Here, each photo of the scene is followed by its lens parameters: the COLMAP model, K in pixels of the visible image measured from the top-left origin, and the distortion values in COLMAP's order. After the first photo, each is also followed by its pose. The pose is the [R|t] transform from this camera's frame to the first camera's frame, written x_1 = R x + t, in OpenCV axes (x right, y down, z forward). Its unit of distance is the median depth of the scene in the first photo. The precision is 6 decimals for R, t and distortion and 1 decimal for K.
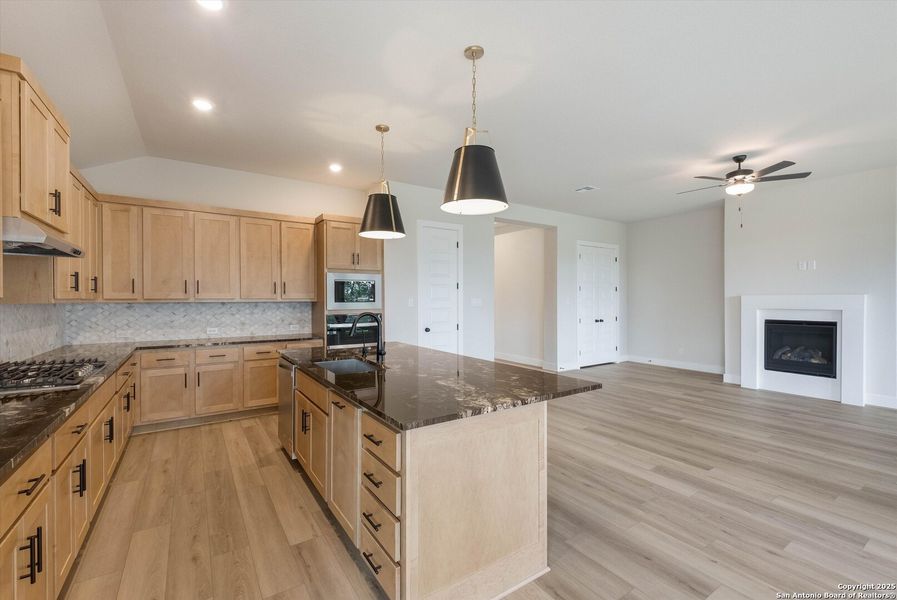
lens RADIAL K [[384.4, 0, 451.2], [0, 384.4, 299.6], [0, 0, 1]] dist [0.002297, -0.000788]
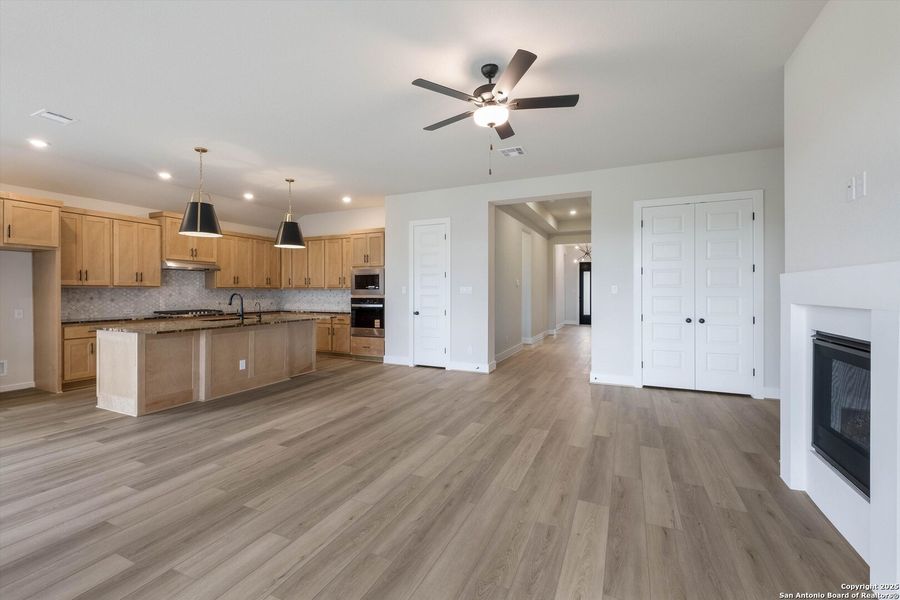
lens RADIAL K [[385.7, 0, 451.8], [0, 385.7, 296.0], [0, 0, 1]] dist [0.002297, -0.000788]
pose [[0.529320, 0.007963, -0.848385, 1.246429], [-0.005140, 0.999968, 0.006179, 0.022875], [0.848407, 0.001090, 0.529344, 0.586536]]
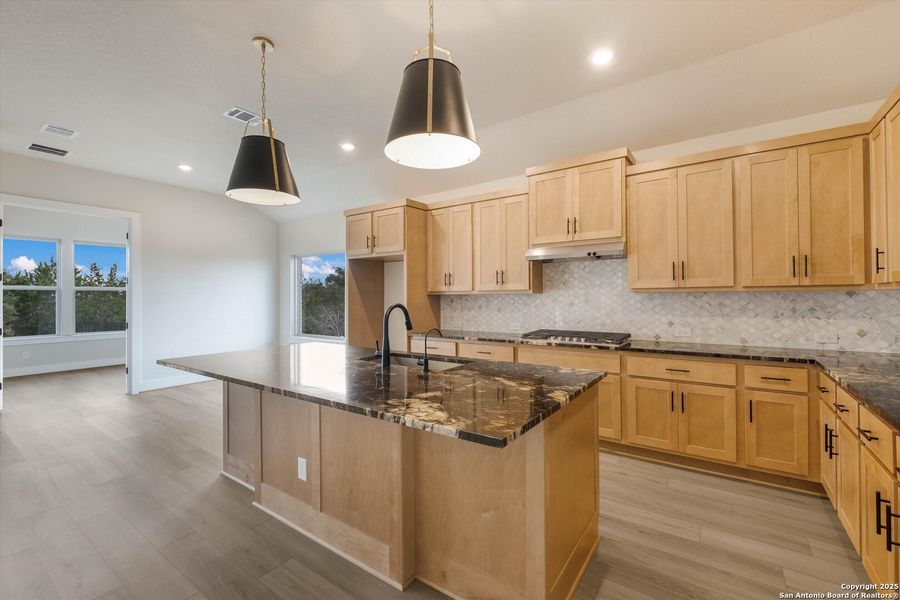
lens RADIAL K [[385.7, 0, 451.3], [0, 385.7, 297.4], [0, 0, 1]] dist [0.002297, -0.000788]
pose [[-0.935051, 0.008969, -0.354400, -0.021990], [0.006242, 0.999941, 0.008837, 0.008896], [0.354459, 0.006051, -0.935052, 1.186813]]
